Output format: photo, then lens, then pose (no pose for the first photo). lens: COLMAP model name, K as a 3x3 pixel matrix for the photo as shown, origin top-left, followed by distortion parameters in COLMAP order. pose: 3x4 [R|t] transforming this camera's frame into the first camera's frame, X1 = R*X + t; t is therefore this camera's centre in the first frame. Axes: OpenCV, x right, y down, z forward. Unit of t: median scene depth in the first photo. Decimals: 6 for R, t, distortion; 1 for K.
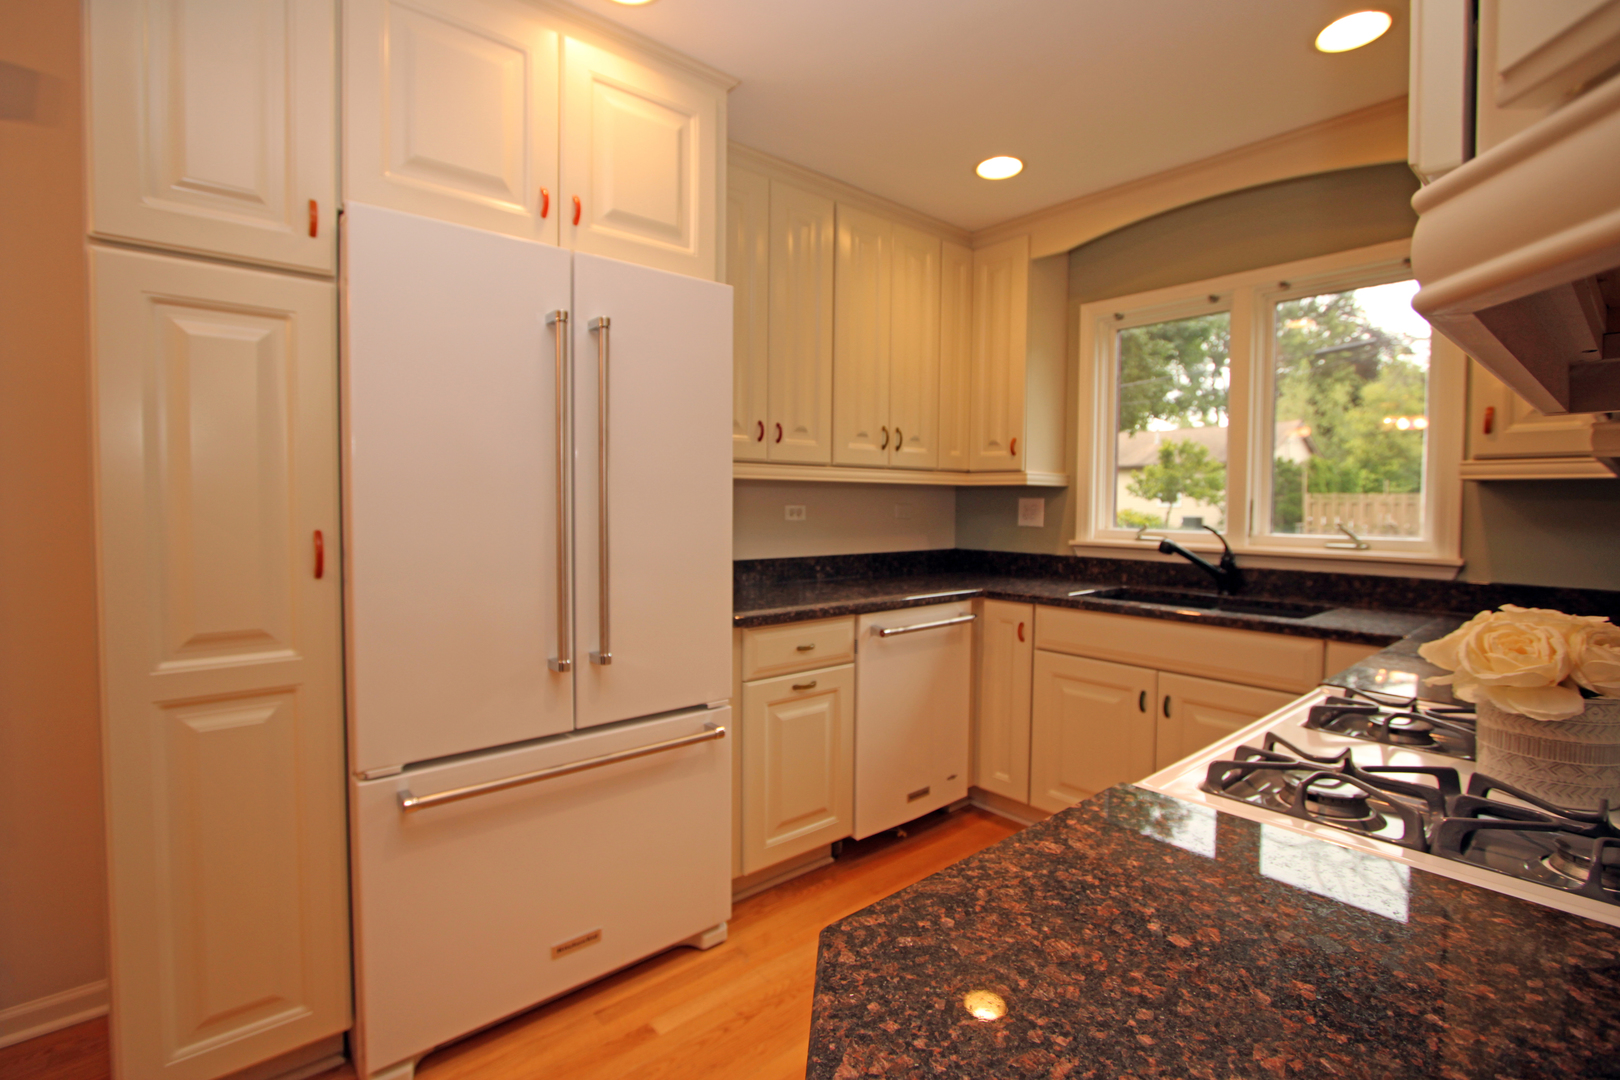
lens RADIAL K [[745.0, 0, 805.9], [0, 745.0, 529.4], [0, 0, 1]] dist [-0.024081, 0.005726]
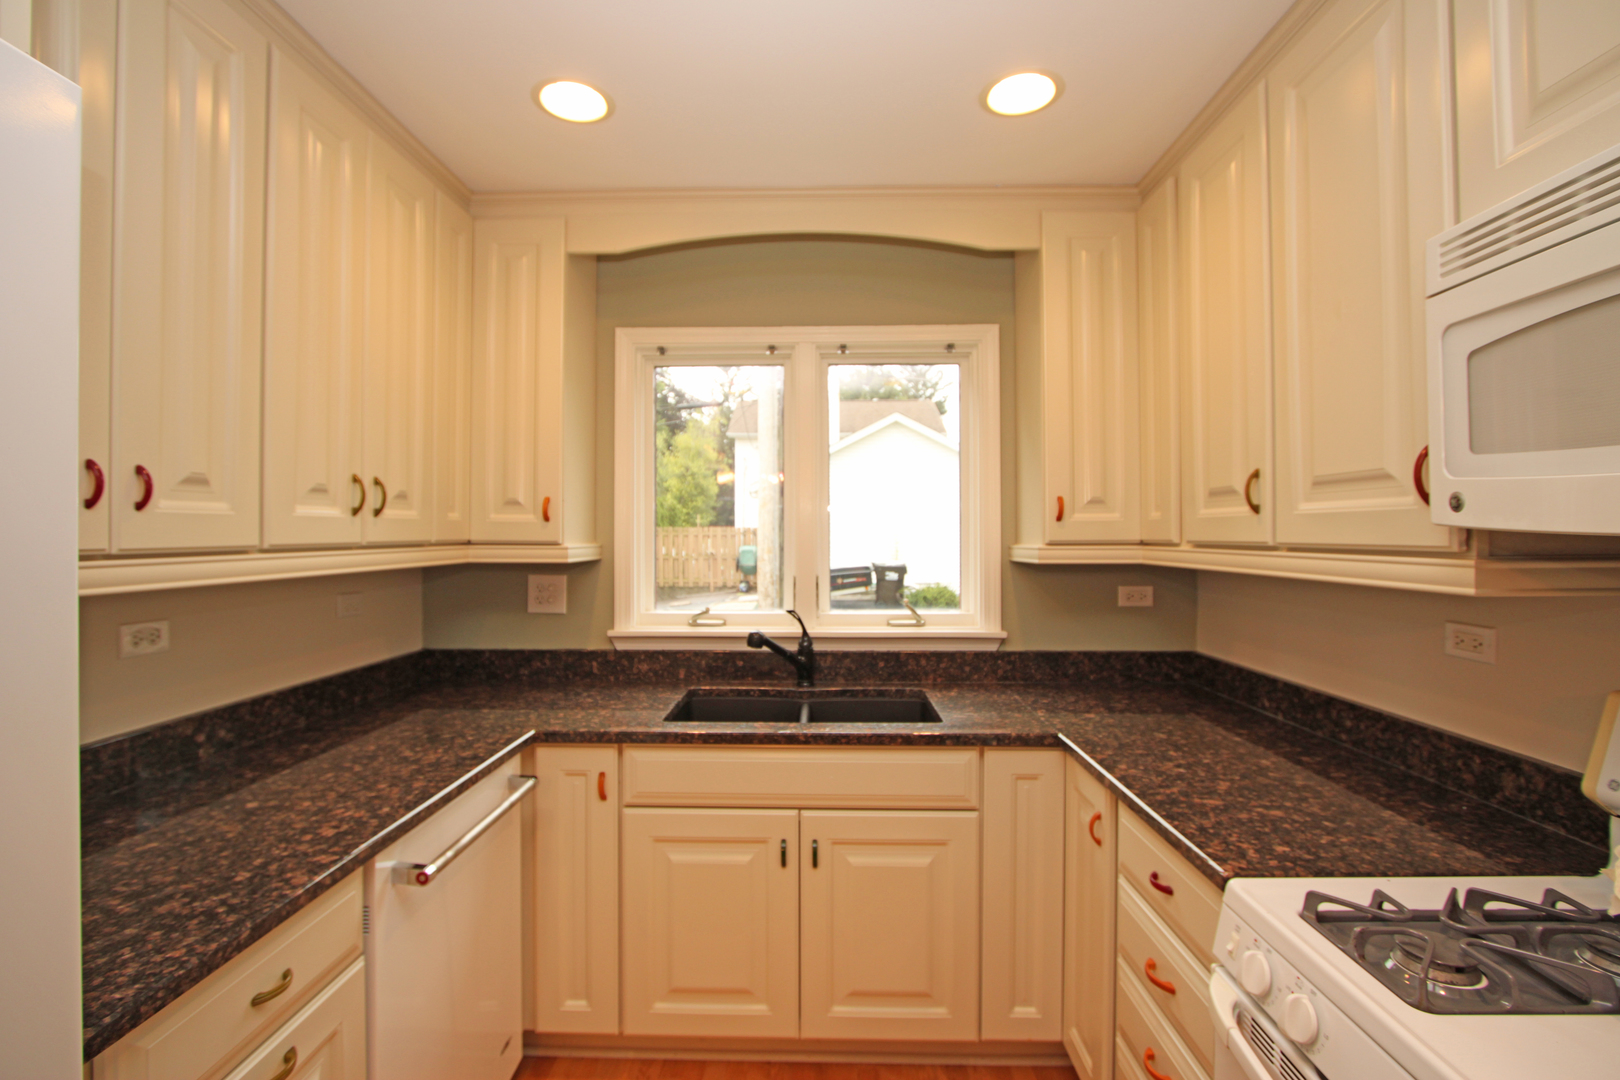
lens RADIAL K [[745.0, 0, 805.9], [0, 745.0, 529.4], [0, 0, 1]] dist [-0.024081, 0.005726]
pose [[0.672354, -0.005845, 0.740206, -0.082779], [0.034246, 0.999144, -0.023217, -0.071308], [-0.739437, 0.040959, 0.671979, 0.363673]]
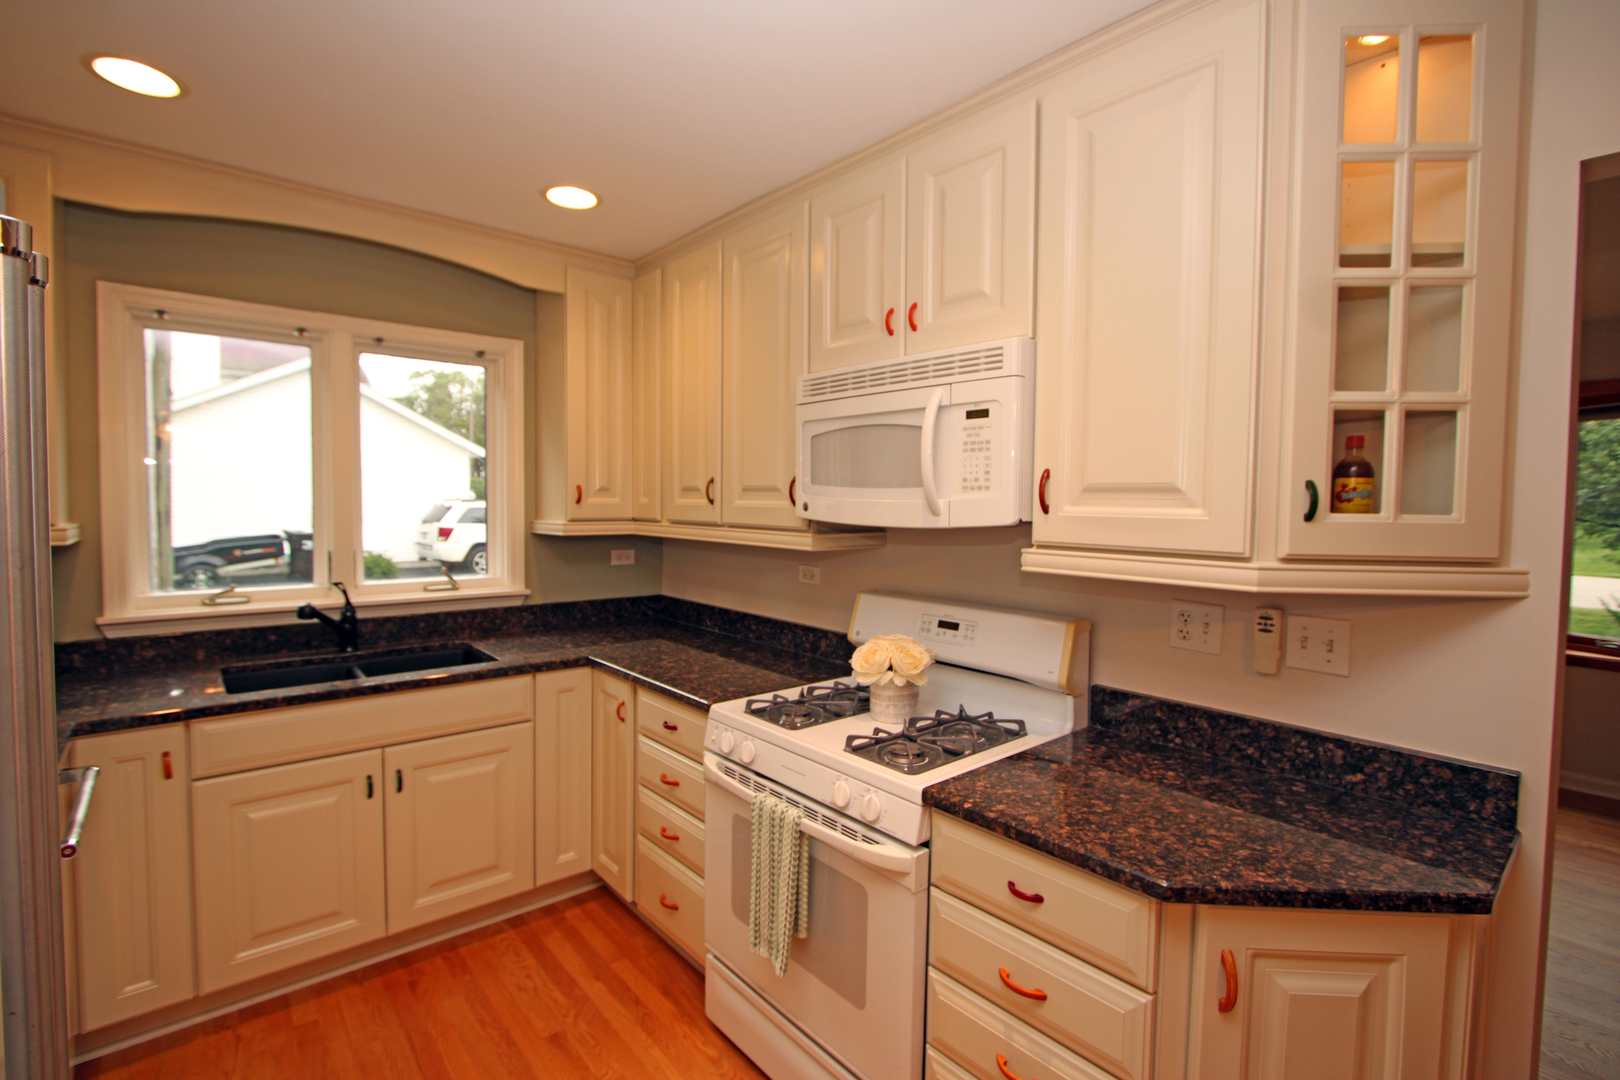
lens RADIAL K [[744.2, 0, 808.1], [0, 744.2, 532.5], [0, 0, 1]] dist [-0.027992, 0.007283]
pose [[0.002914, -0.053532, 0.998562, -0.352661], [0.023420, 0.998296, 0.053450, -0.095156], [-0.999721, 0.023230, 0.004163, 0.363839]]
